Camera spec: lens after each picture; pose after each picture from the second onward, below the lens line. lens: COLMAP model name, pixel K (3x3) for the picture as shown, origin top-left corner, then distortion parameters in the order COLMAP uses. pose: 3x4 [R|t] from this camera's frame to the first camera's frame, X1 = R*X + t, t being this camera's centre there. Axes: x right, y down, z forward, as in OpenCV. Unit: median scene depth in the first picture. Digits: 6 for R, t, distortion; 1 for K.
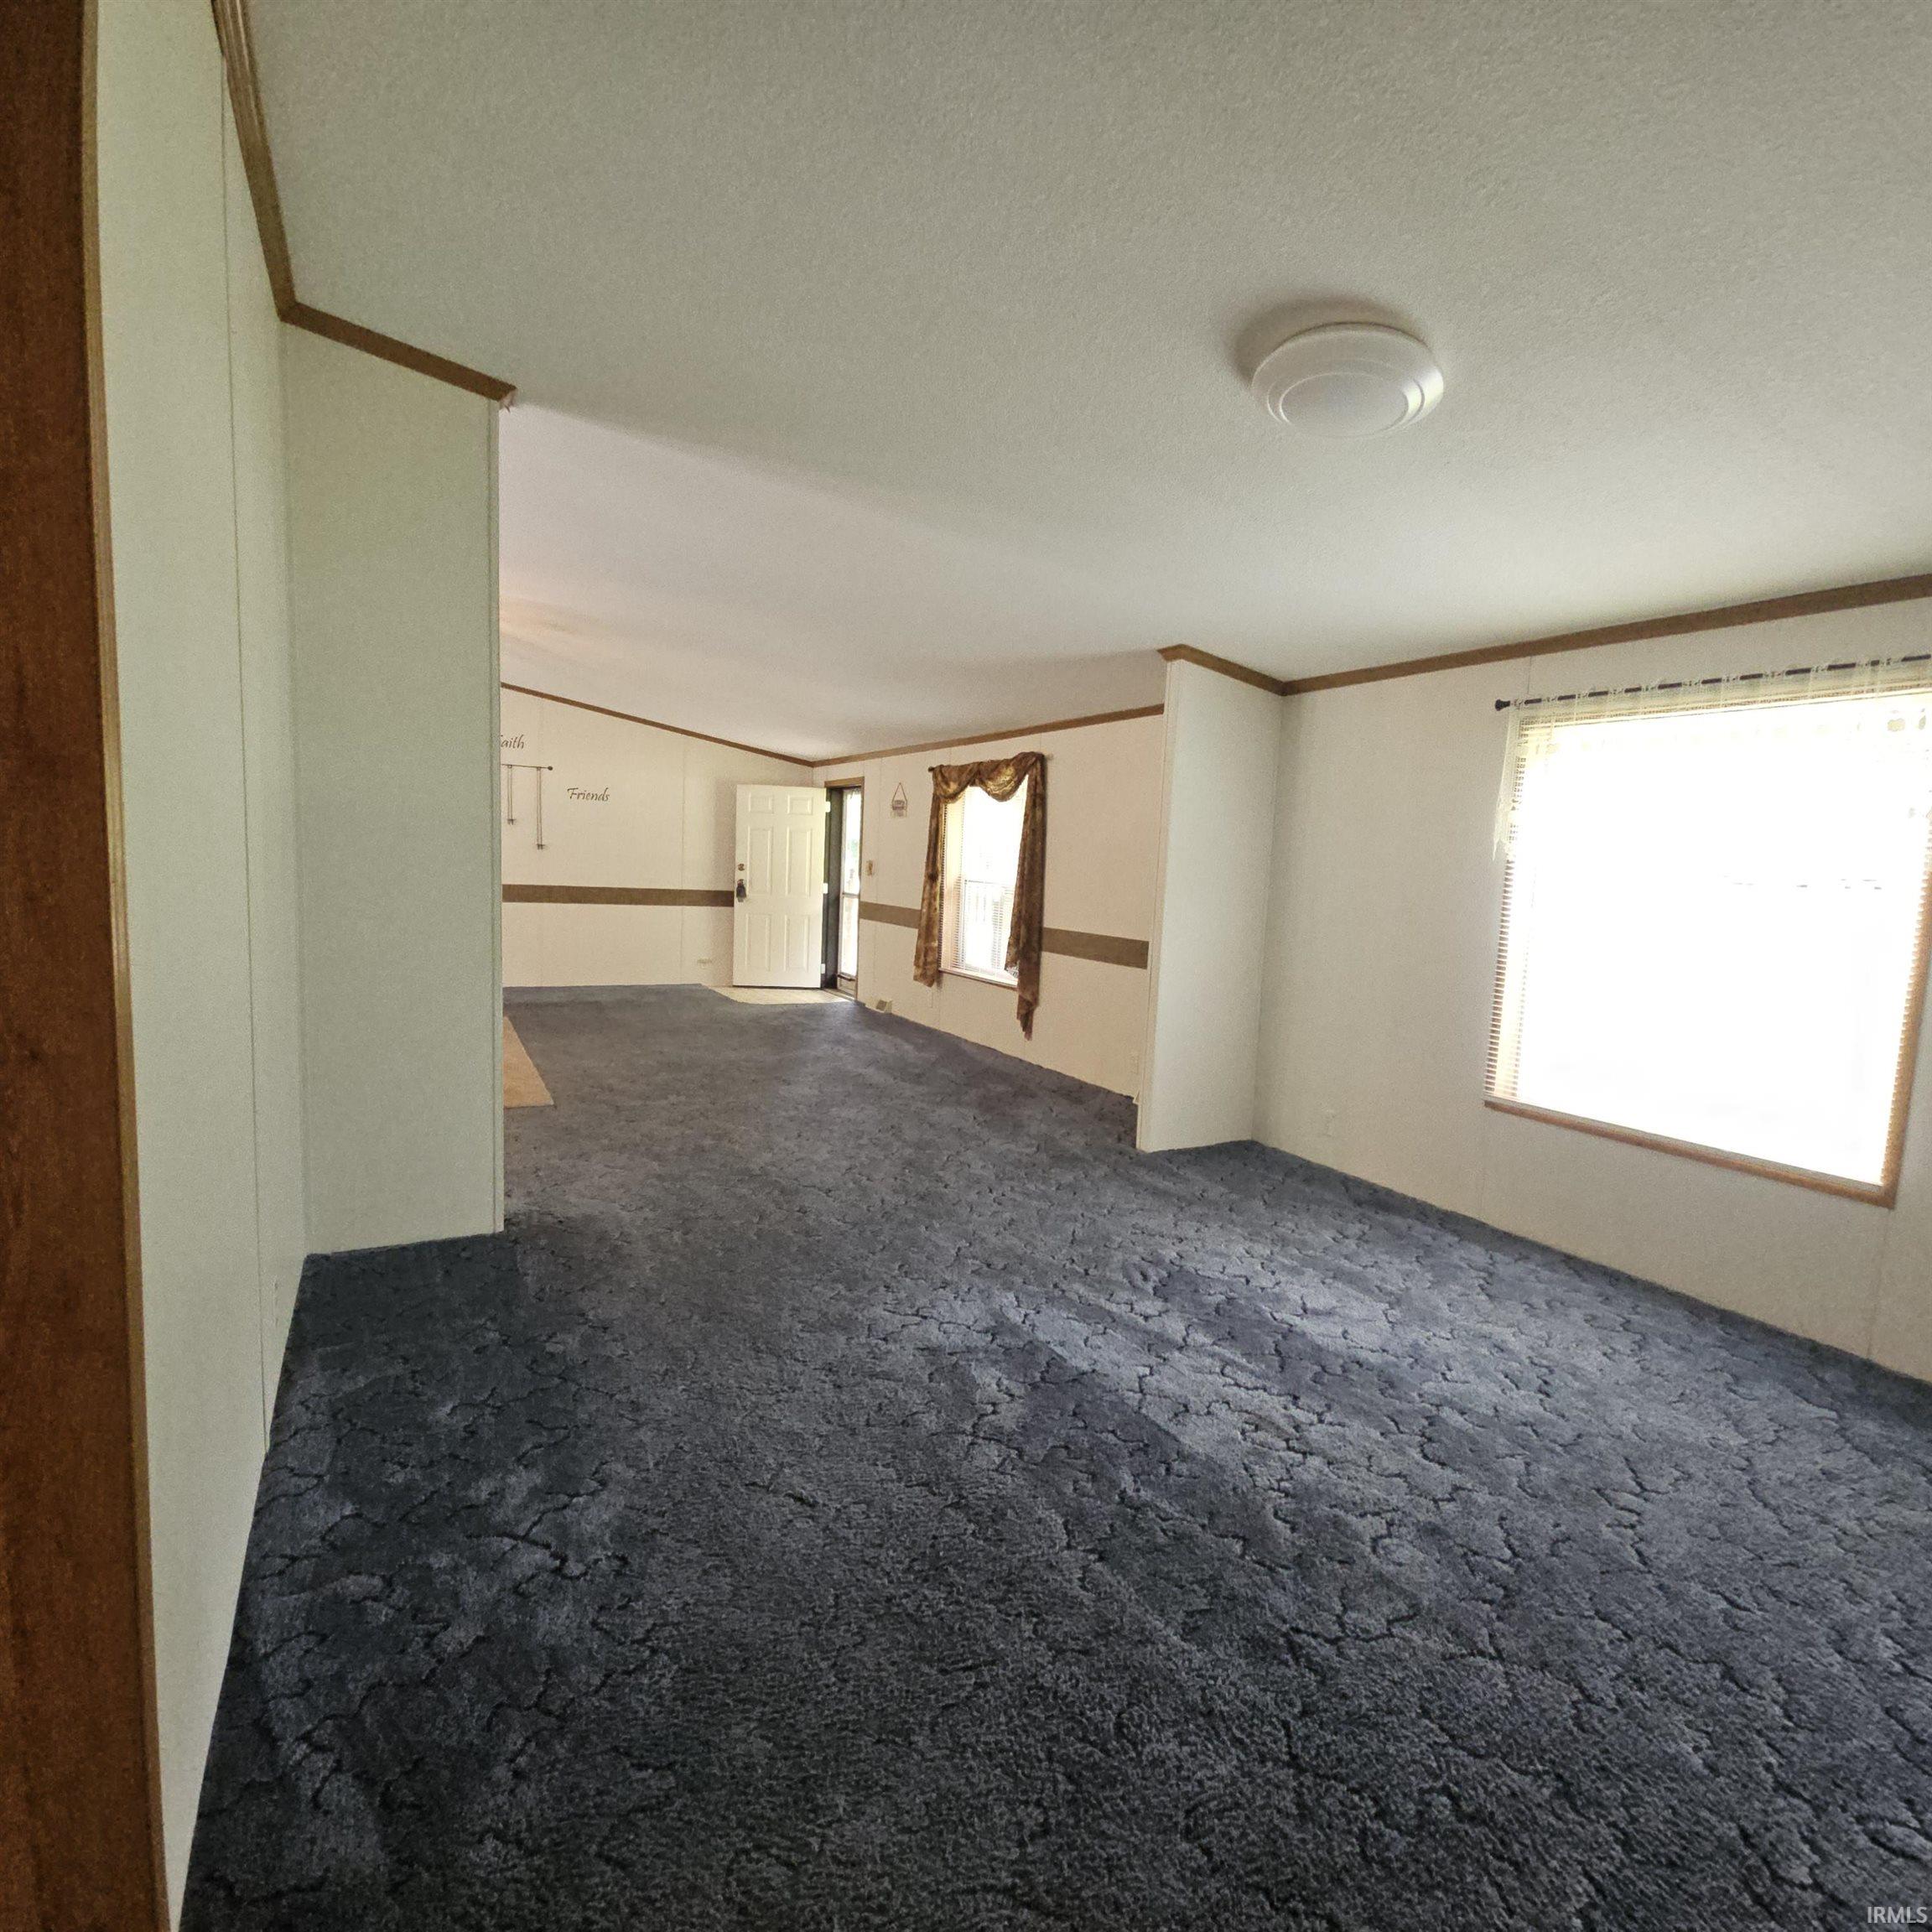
lens RADIAL K [[1042.3, 0, 958.7], [0, 1042.3, 967.5], [0, 0, 1]] dist [-0.000281, -0.000082]
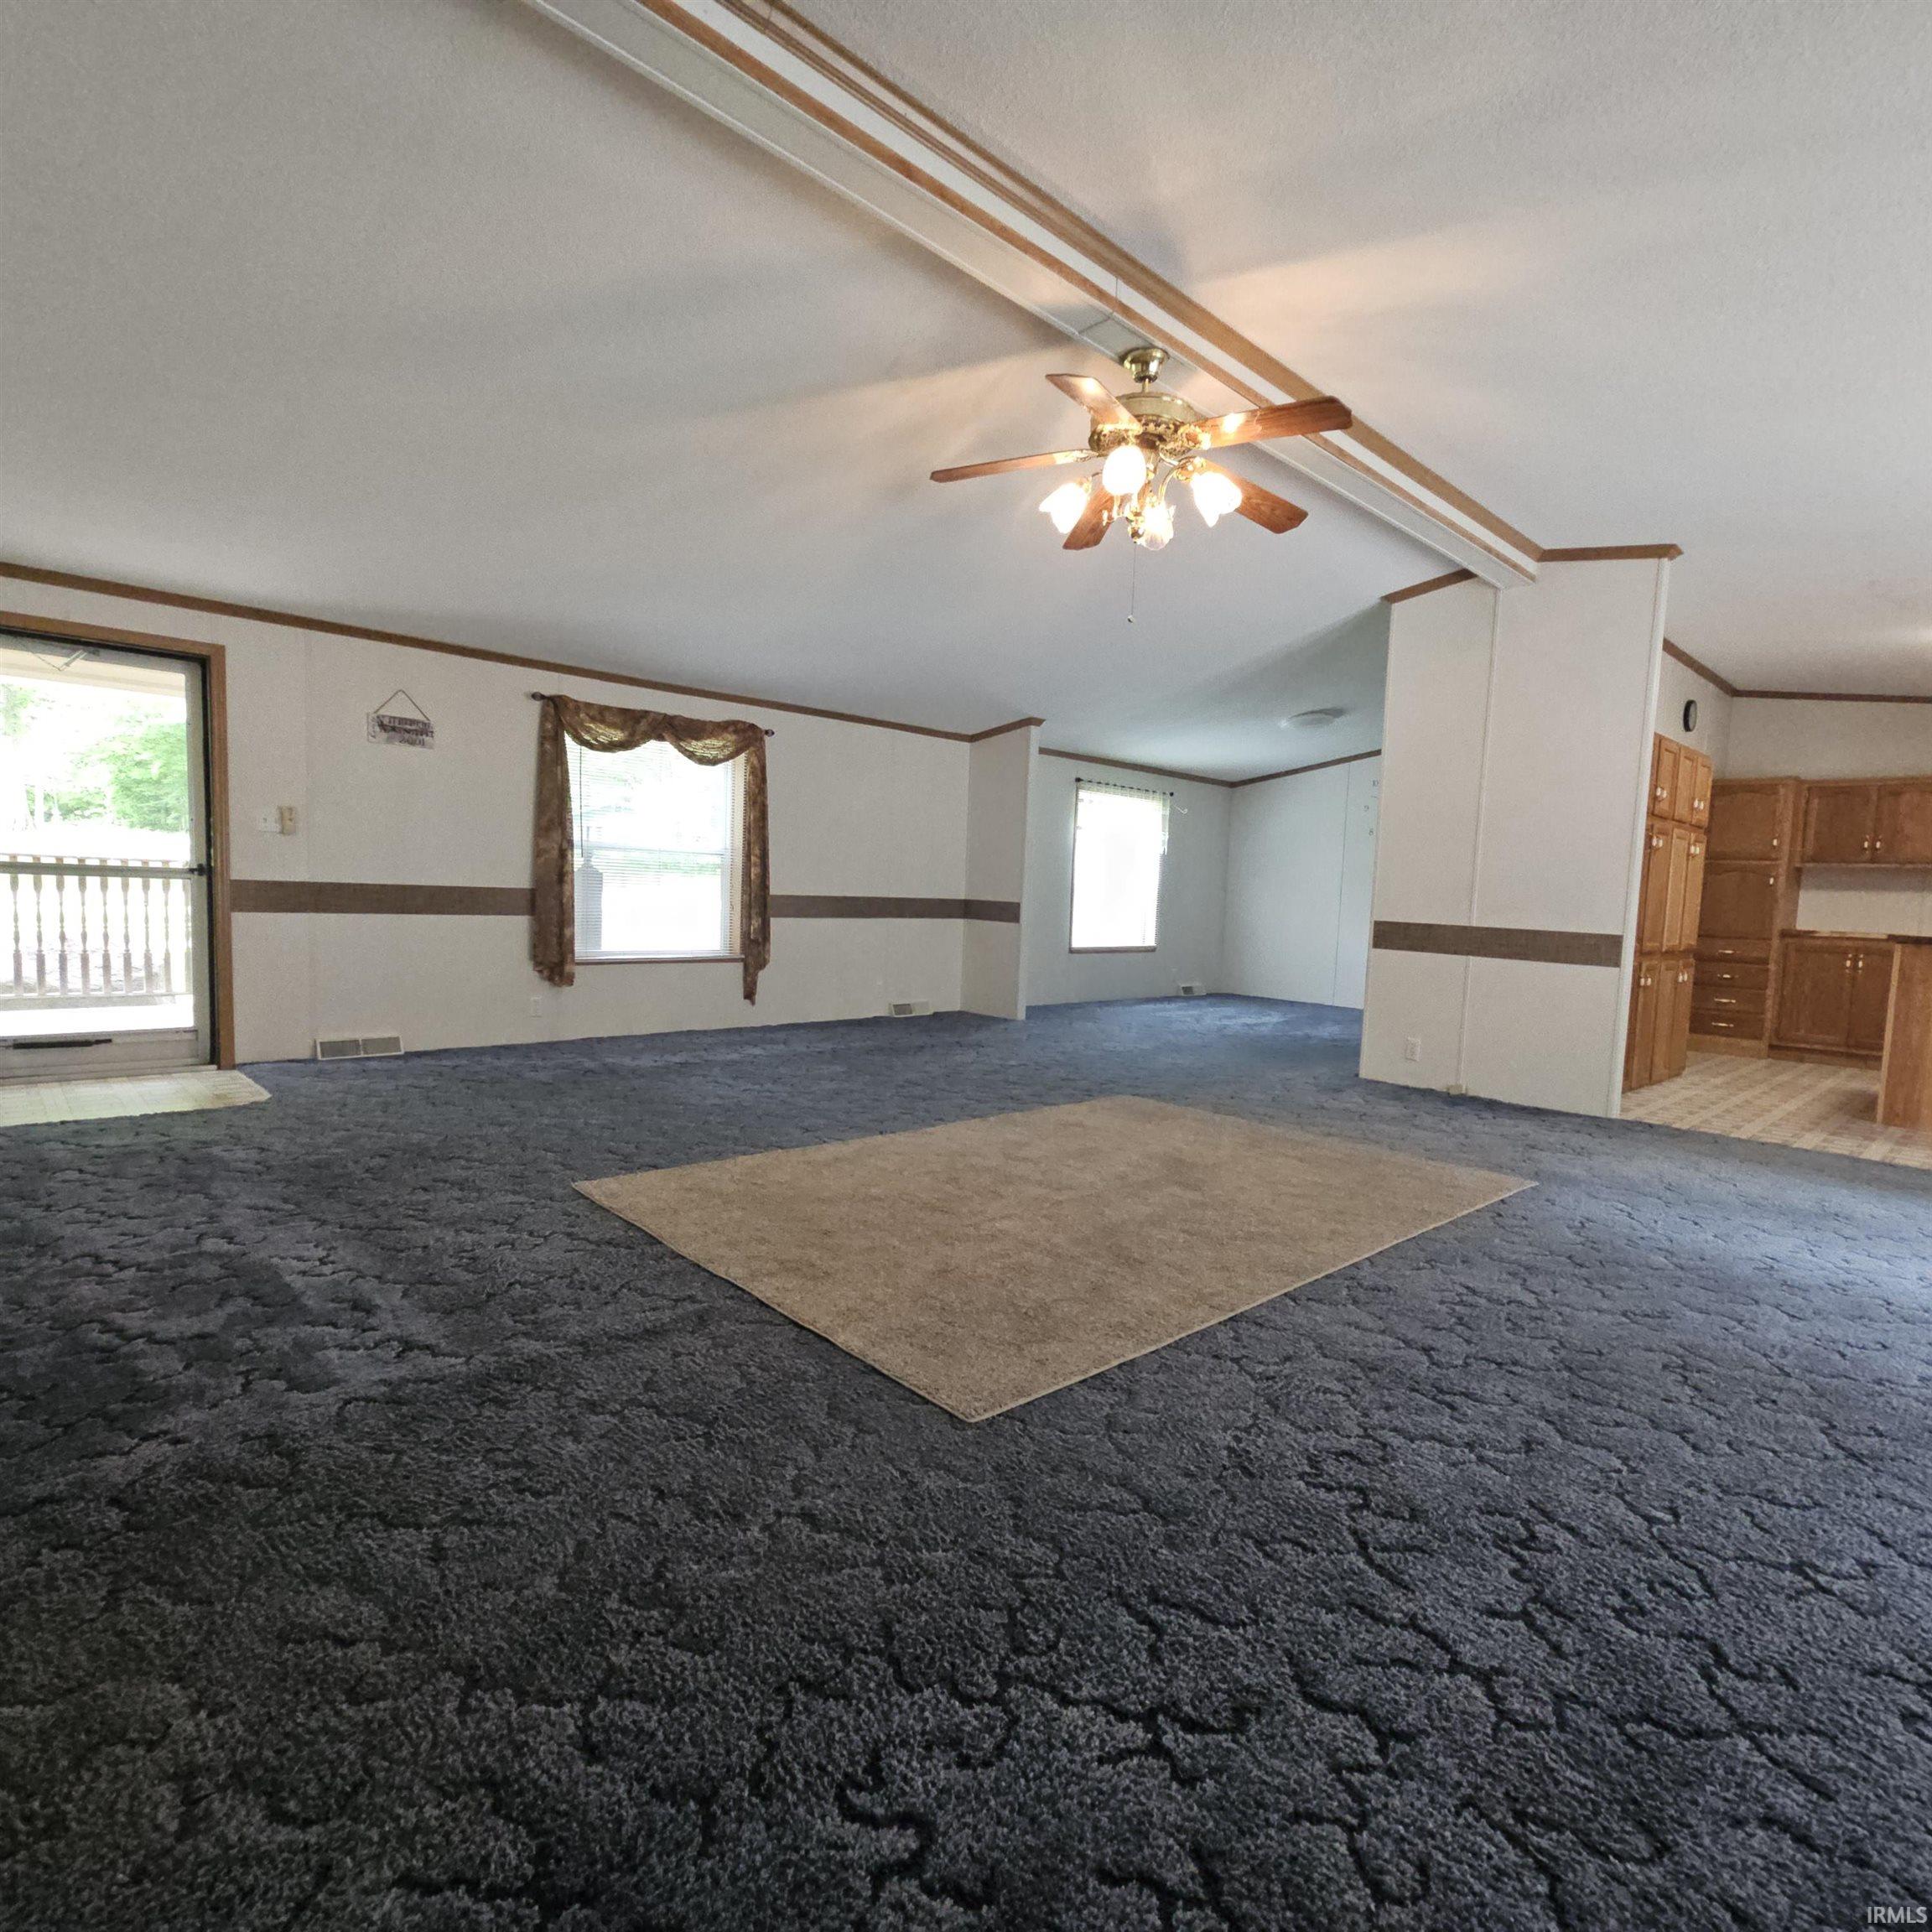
lens RADIAL K [[1042.3, 0, 958.7], [0, 1042.3, 967.5], [0, 0, 1]] dist [-0.000281, -0.000082]
pose [[-0.246387, -0.135705, 0.959624, -0.979101], [0.046220, 0.987377, 0.151497, -0.115451], [-0.968069, 0.081681, -0.237004, 1.057571]]
